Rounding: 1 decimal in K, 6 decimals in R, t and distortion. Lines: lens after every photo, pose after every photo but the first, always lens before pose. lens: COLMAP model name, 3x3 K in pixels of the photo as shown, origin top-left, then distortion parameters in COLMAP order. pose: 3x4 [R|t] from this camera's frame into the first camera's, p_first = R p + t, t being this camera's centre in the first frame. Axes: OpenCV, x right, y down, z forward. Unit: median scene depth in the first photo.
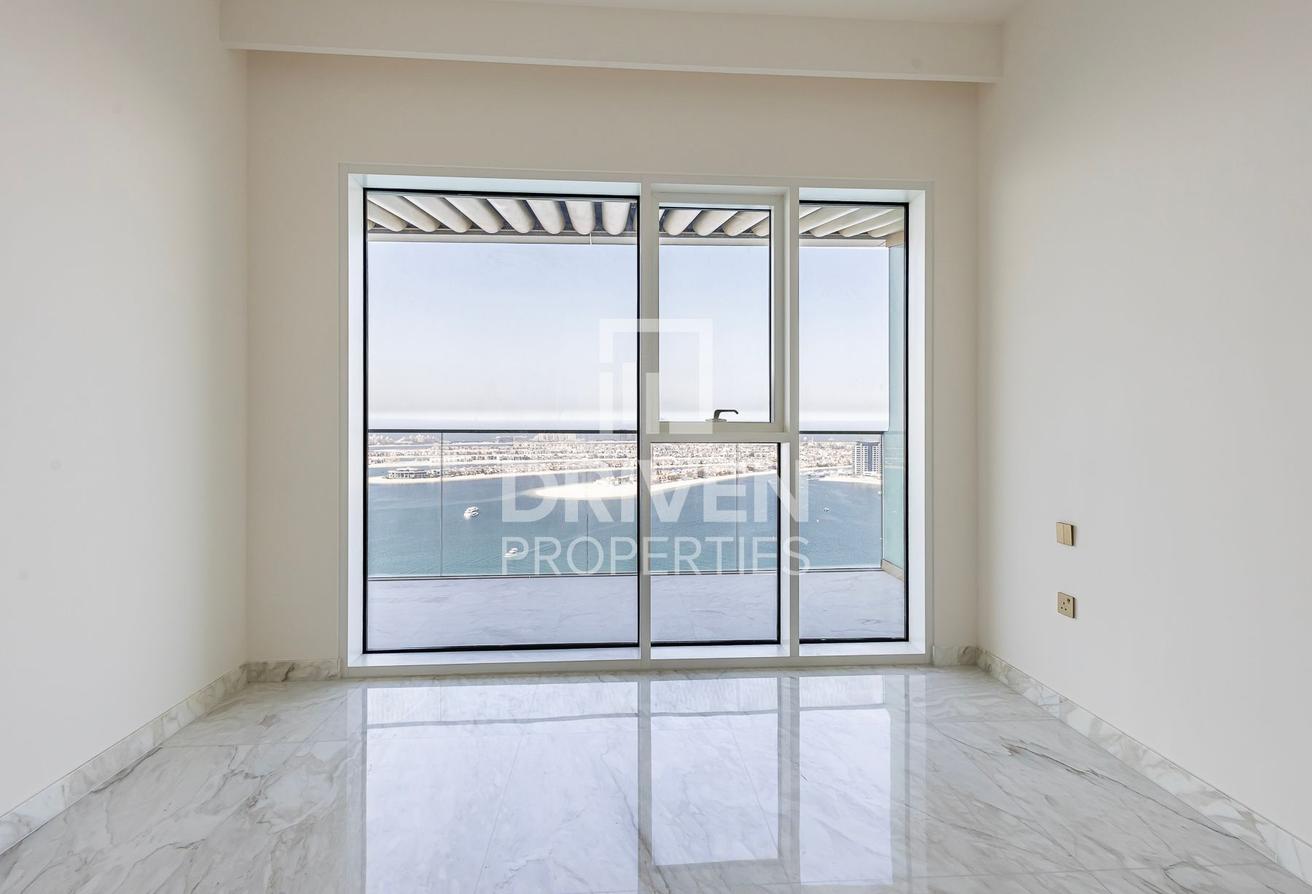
lens RADIAL K [[612.0, 0, 650.9], [0, 612.0, 439.8], [0, 0, 1]] dist [0.008382, -0.003139]
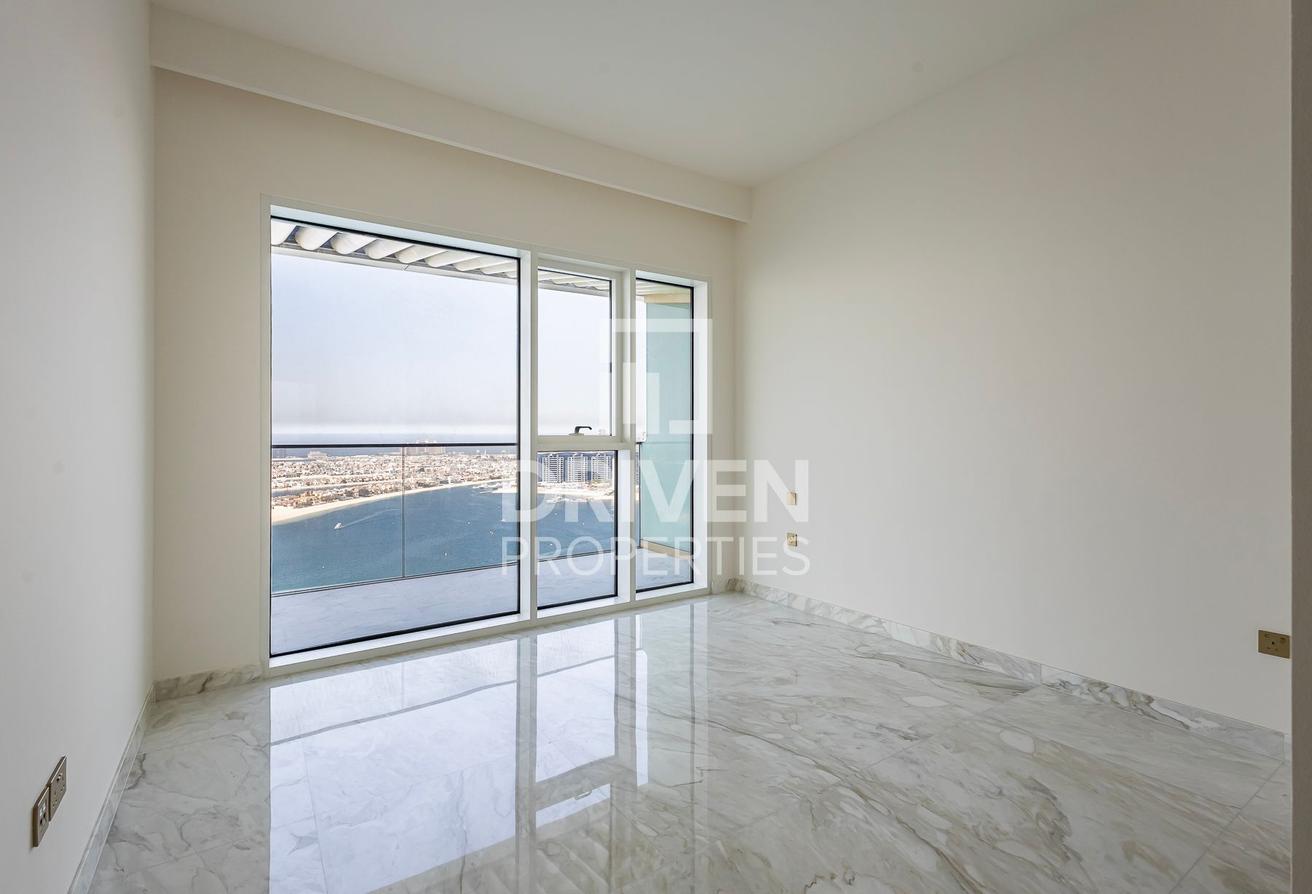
lens RADIAL K [[612.0, 0, 652.5], [0, 612.0, 470.7], [0, 0, 1]] dist [0.008382, -0.003139]
pose [[0.864935, -0.035118, 0.500653, -0.415420], [0.020229, 0.999178, 0.035138, 0.003196], [-0.501475, -0.020264, 0.864935, -0.236036]]
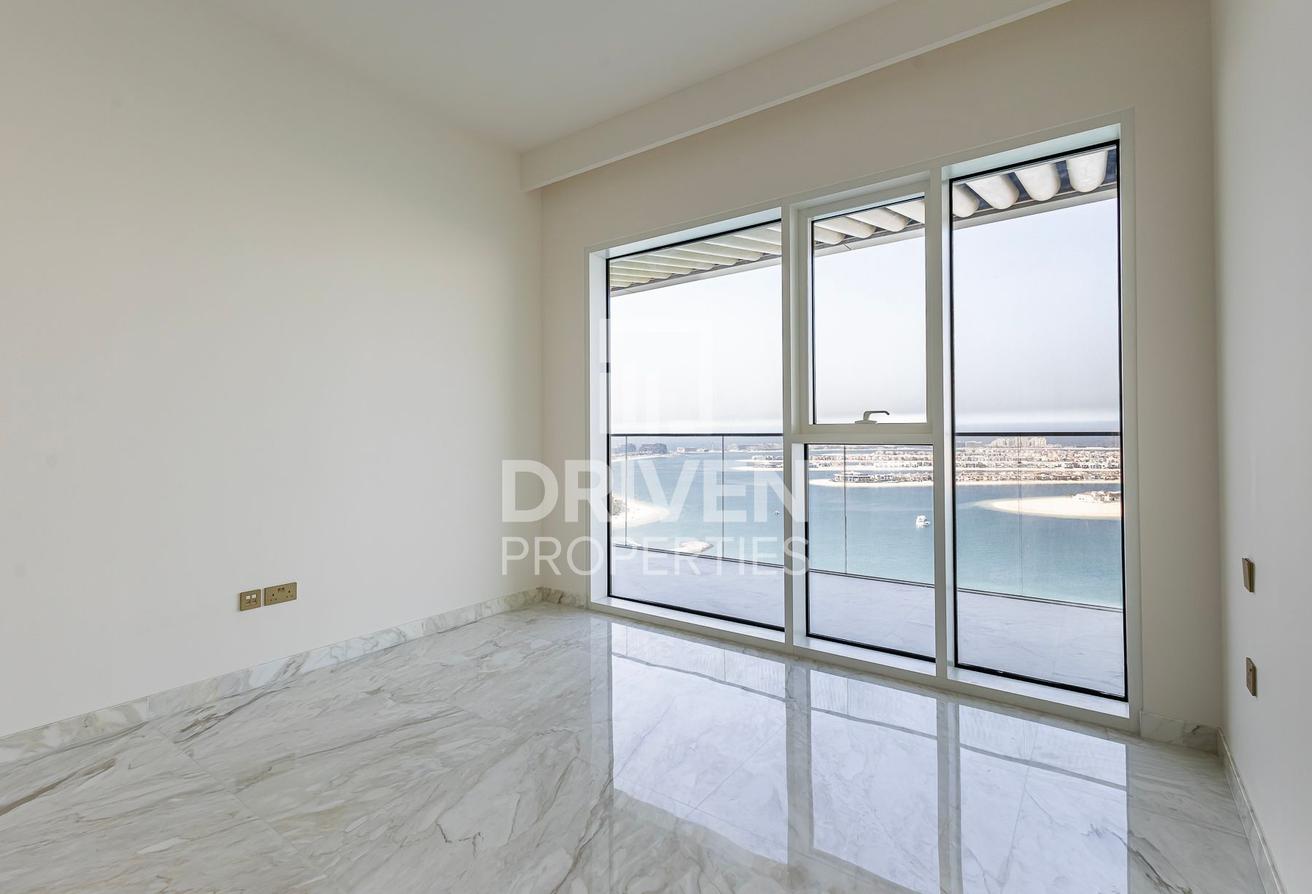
lens RADIAL K [[612.0, 0, 641.8], [0, 612.0, 437.8], [0, 0, 1]] dist [0.008382, -0.003139]
pose [[0.757816, -0.001790, -0.652466, 0.483602], [-0.005147, 0.999949, -0.008721, 0.004693], [0.652448, 0.009967, 0.757768, 0.007130]]
